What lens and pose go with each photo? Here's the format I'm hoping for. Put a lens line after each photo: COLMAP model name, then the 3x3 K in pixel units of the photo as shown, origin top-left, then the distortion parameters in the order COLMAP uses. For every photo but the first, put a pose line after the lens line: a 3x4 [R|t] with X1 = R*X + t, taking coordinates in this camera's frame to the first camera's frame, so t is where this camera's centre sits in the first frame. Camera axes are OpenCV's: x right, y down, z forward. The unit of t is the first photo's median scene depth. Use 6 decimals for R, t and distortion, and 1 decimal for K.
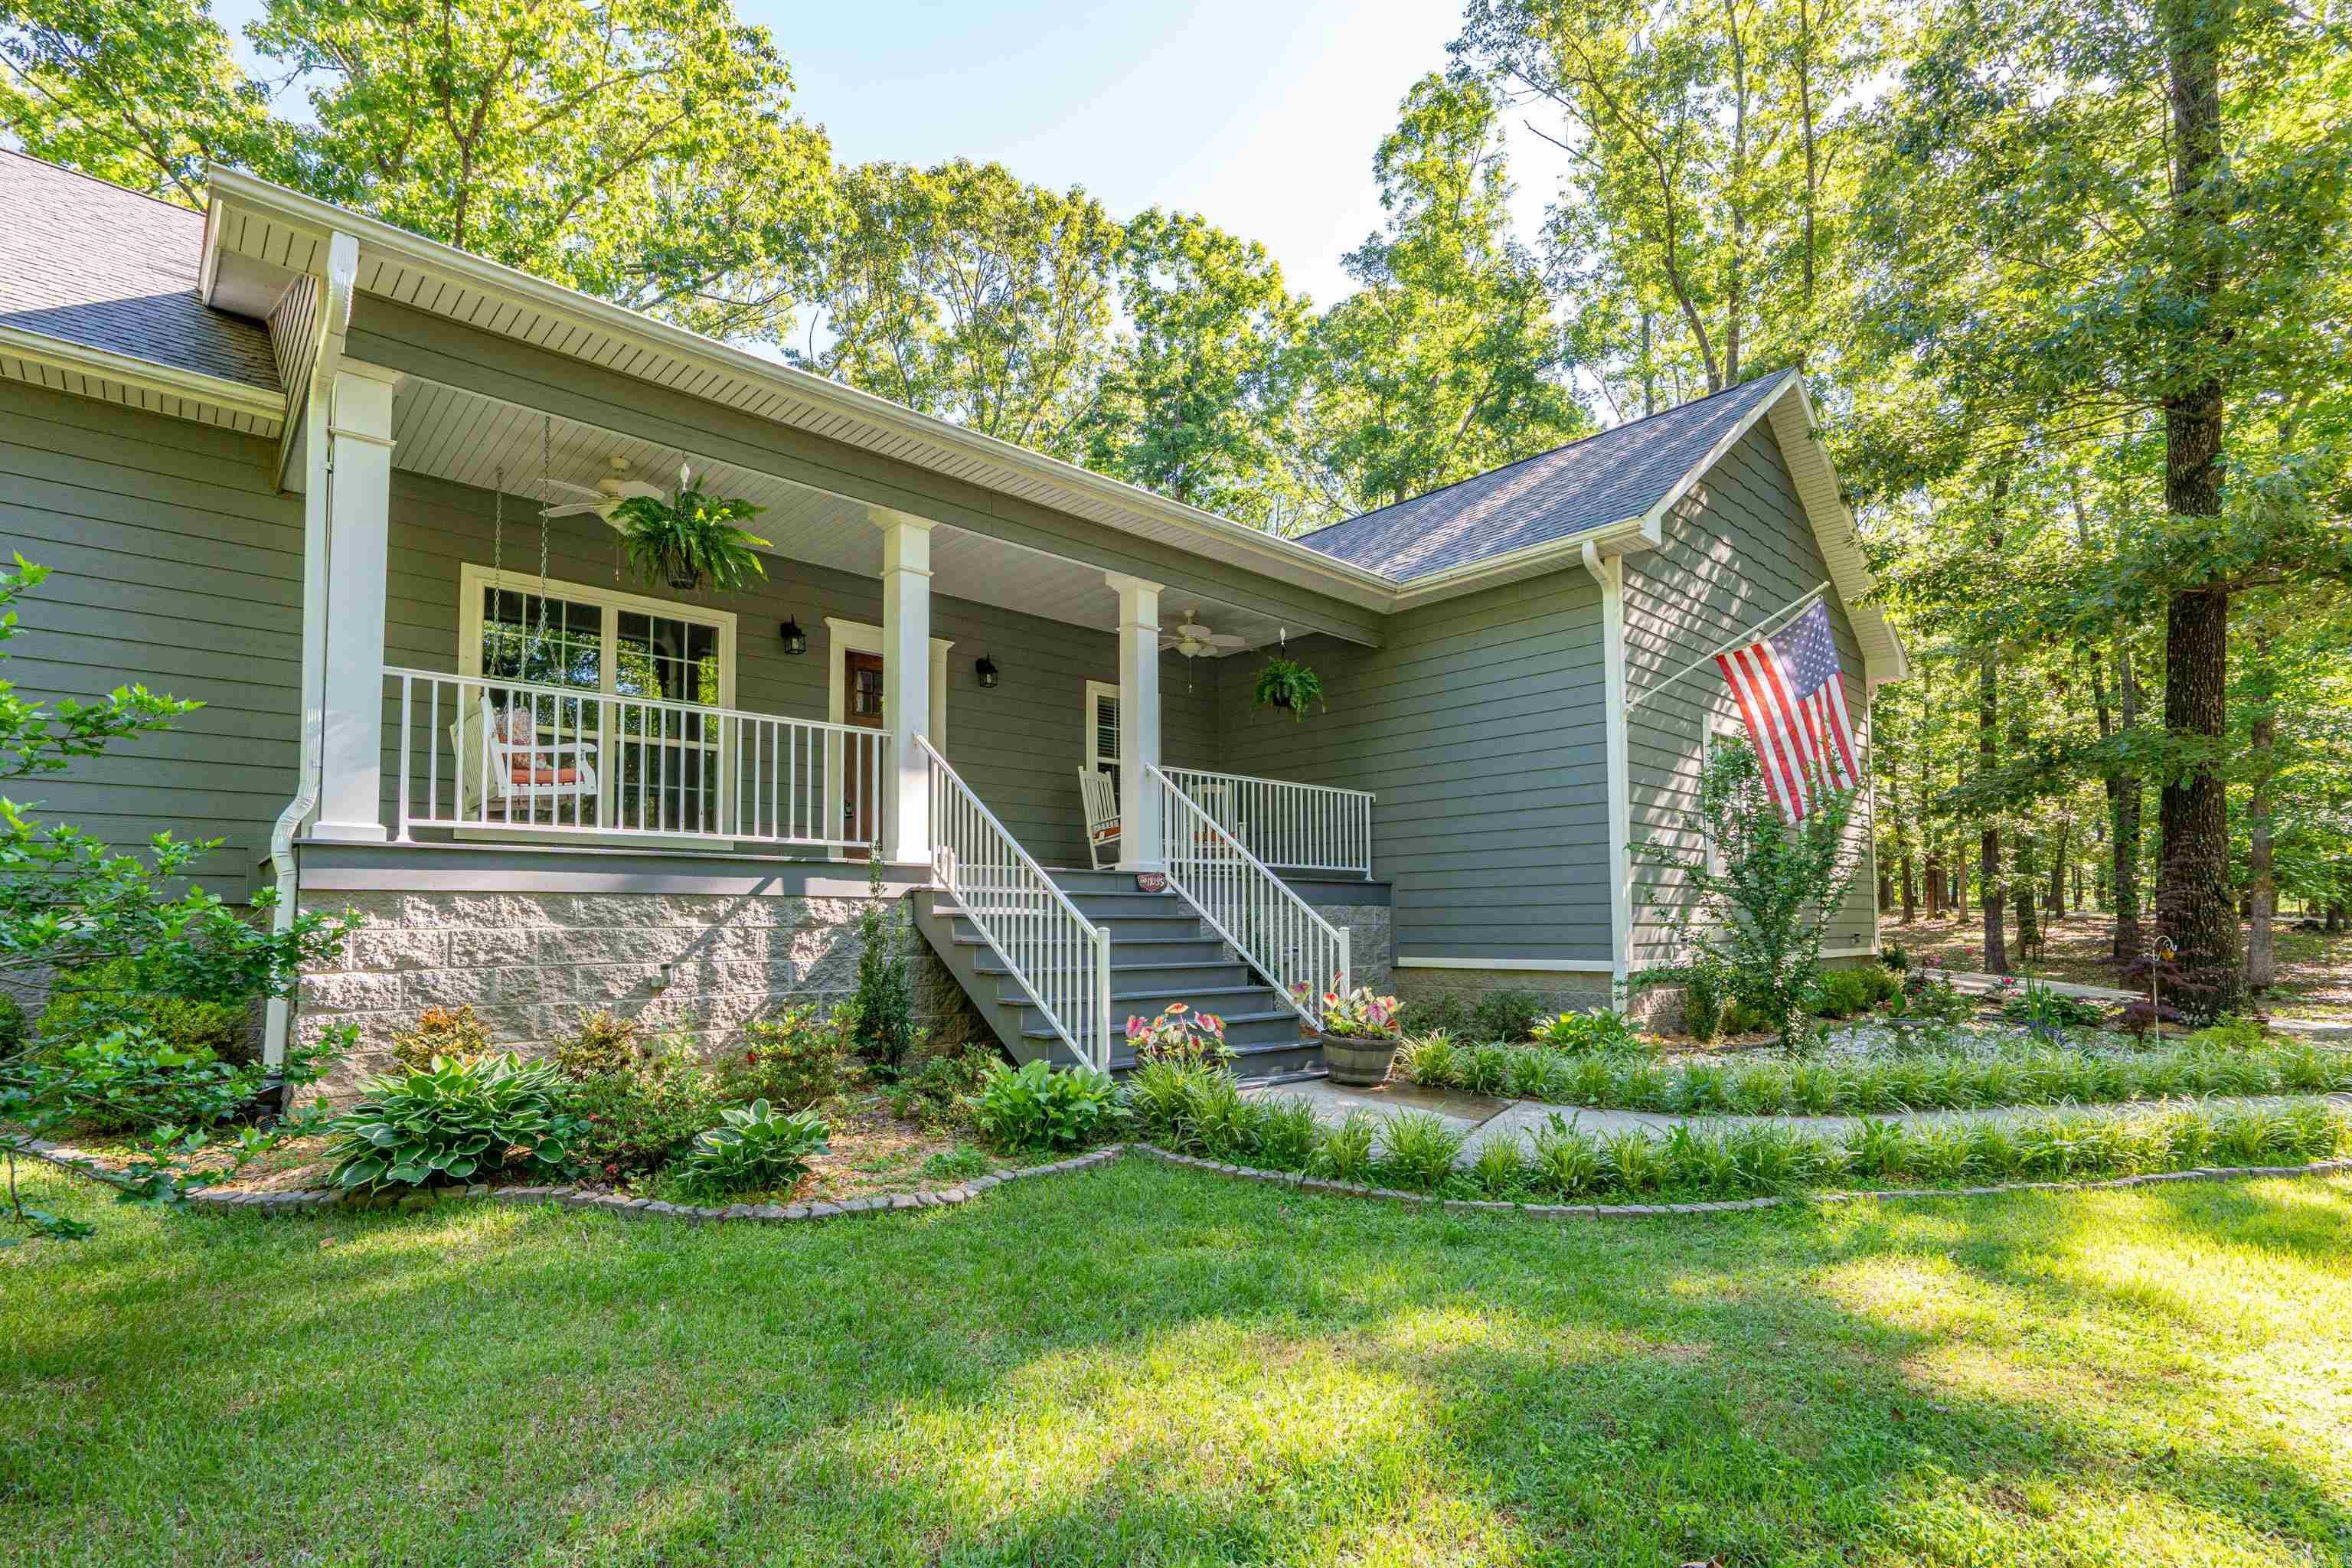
lens RADIAL K [[1092.8, 0, 1174.2], [0, 1092.8, 680.3], [0, 0, 1]] dist [-0.002865, 0.000002]
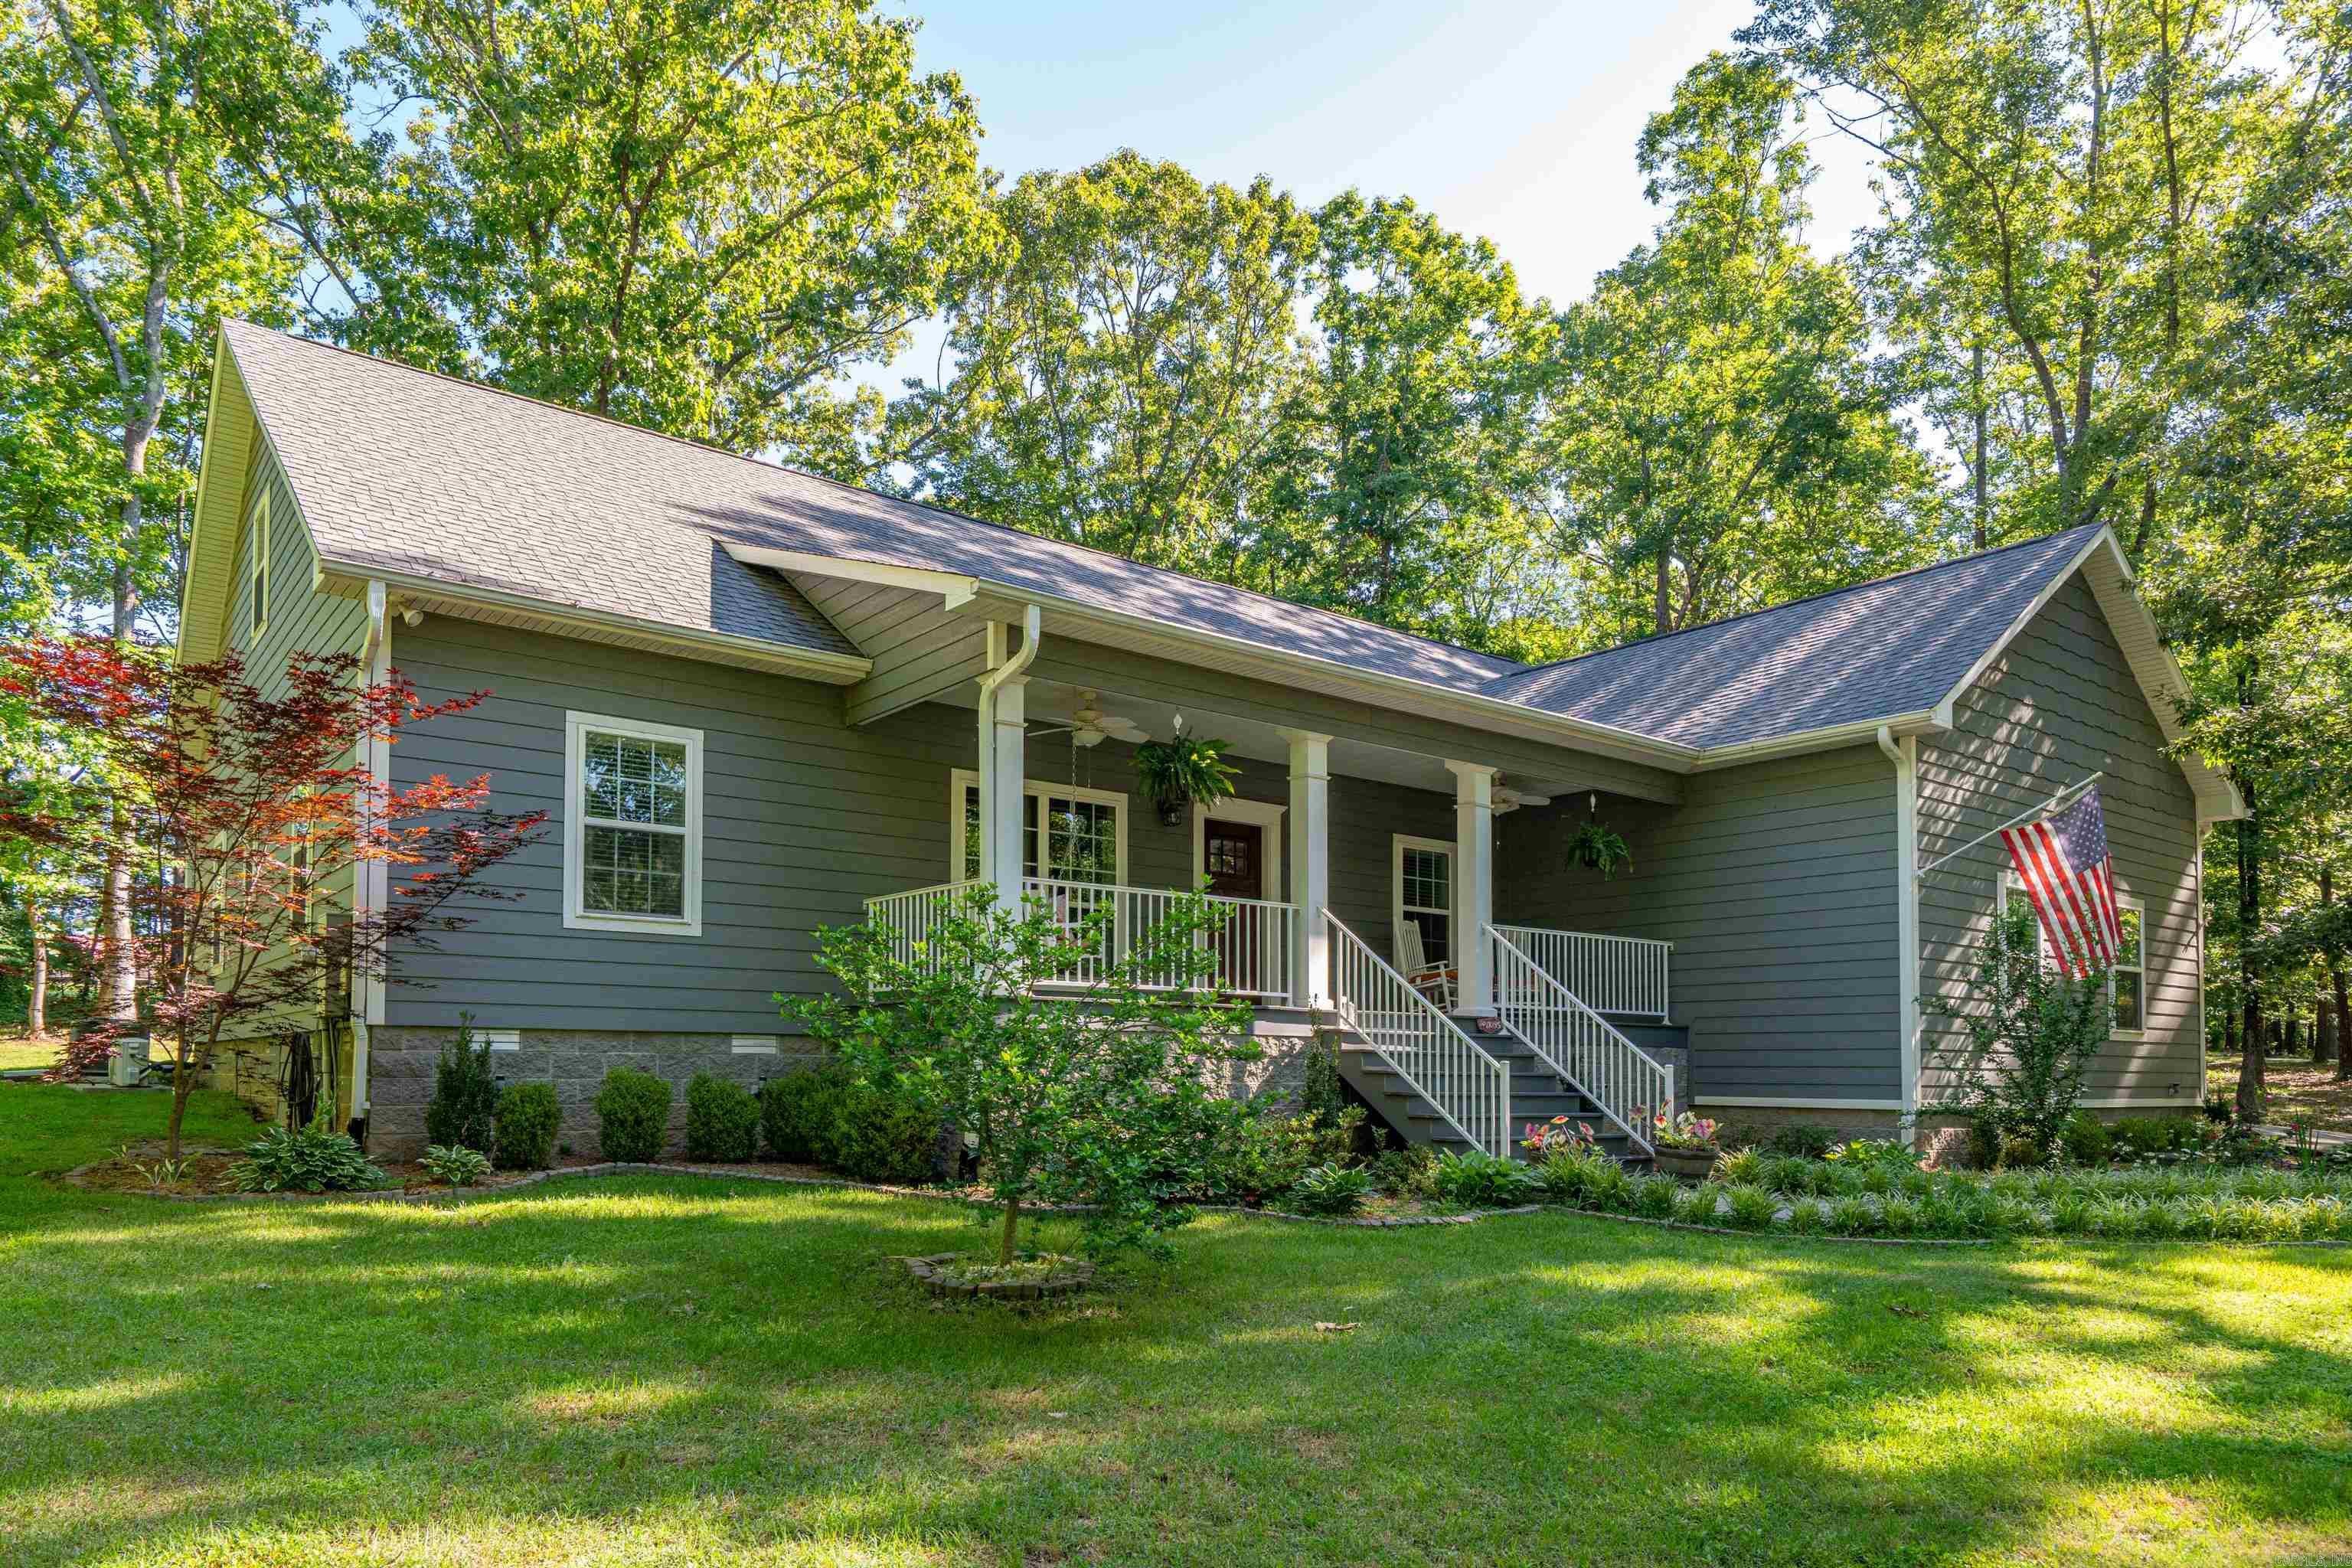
lens RADIAL K [[1476.4, 0, 1179.1], [0, 1476.4, 814.9], [0, 0, 1]] dist [0.007864, -0.010718]
pose [[0.995502, -0.001317, -0.094735, -0.155282], [0.006048, 0.998747, 0.049669, -0.093200], [0.094551, -0.050018, 0.994263, -0.456797]]
